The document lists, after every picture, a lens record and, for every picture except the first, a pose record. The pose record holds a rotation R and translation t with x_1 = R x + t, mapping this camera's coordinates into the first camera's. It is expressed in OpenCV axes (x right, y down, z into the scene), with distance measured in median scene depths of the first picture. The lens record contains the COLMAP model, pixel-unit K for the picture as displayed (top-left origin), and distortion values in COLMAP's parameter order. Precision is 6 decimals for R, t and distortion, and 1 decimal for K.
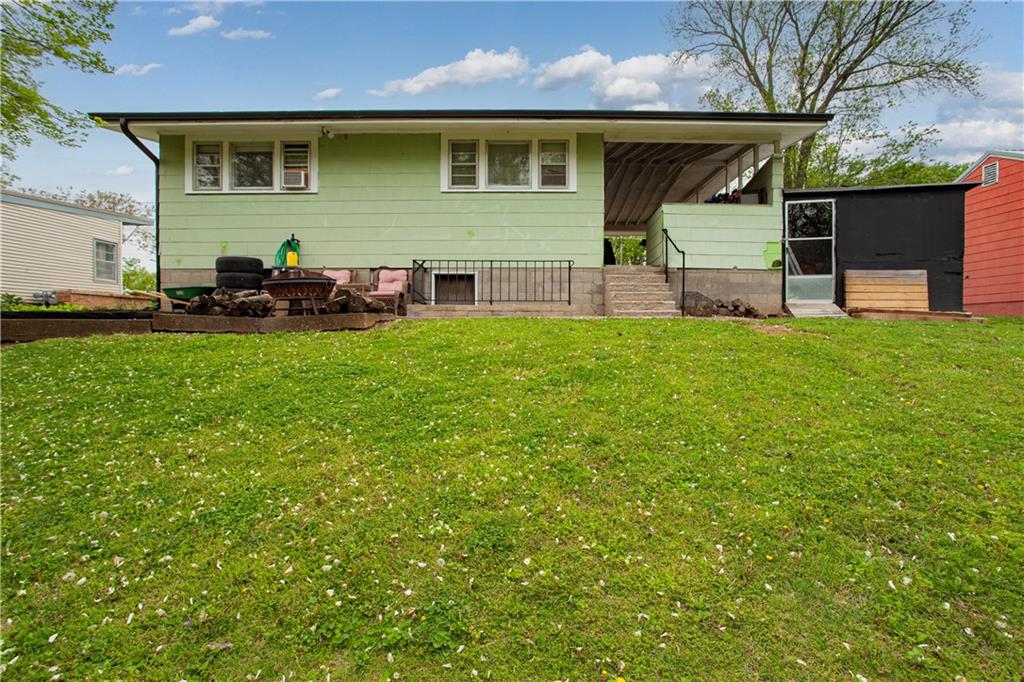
lens RADIAL K [[501.2, 0, 511.8], [0, 501.2, 337.4], [0, 0, 1]] dist [0.004685, 0.001936]
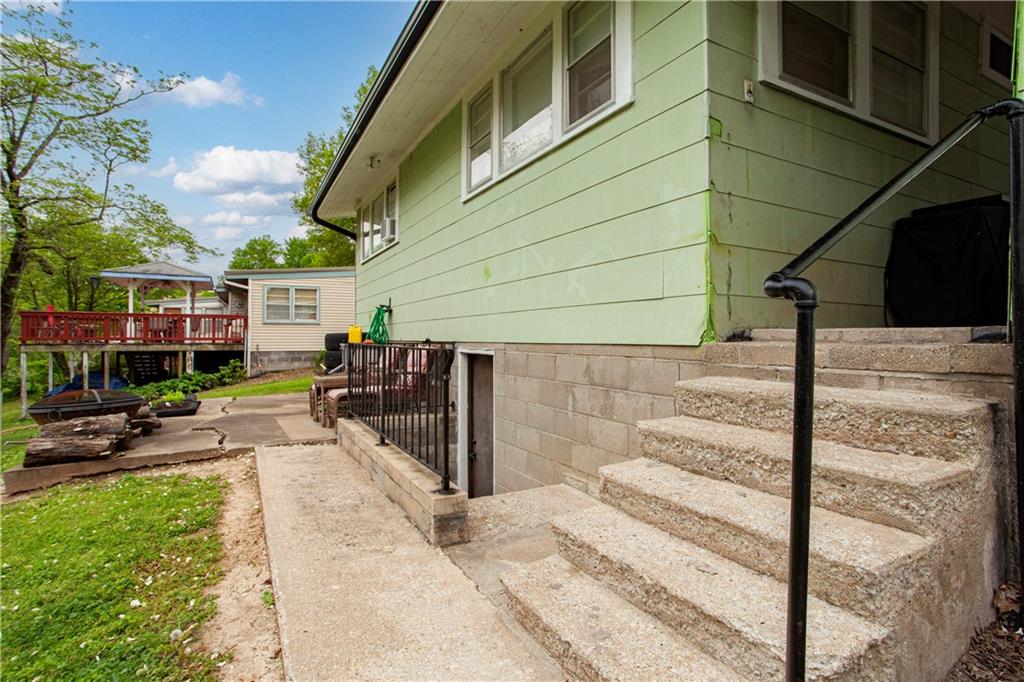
lens RADIAL K [[501.2, 0, 510.0], [0, 501.2, 335.6], [0, 0, 1]] dist [0.004685, 0.001936]
pose [[0.506929, -0.006567, -0.861963, 0.356550], [-0.009382, 0.999870, -0.013135, -0.139622], [0.861937, 0.014746, 0.506801, 0.772155]]
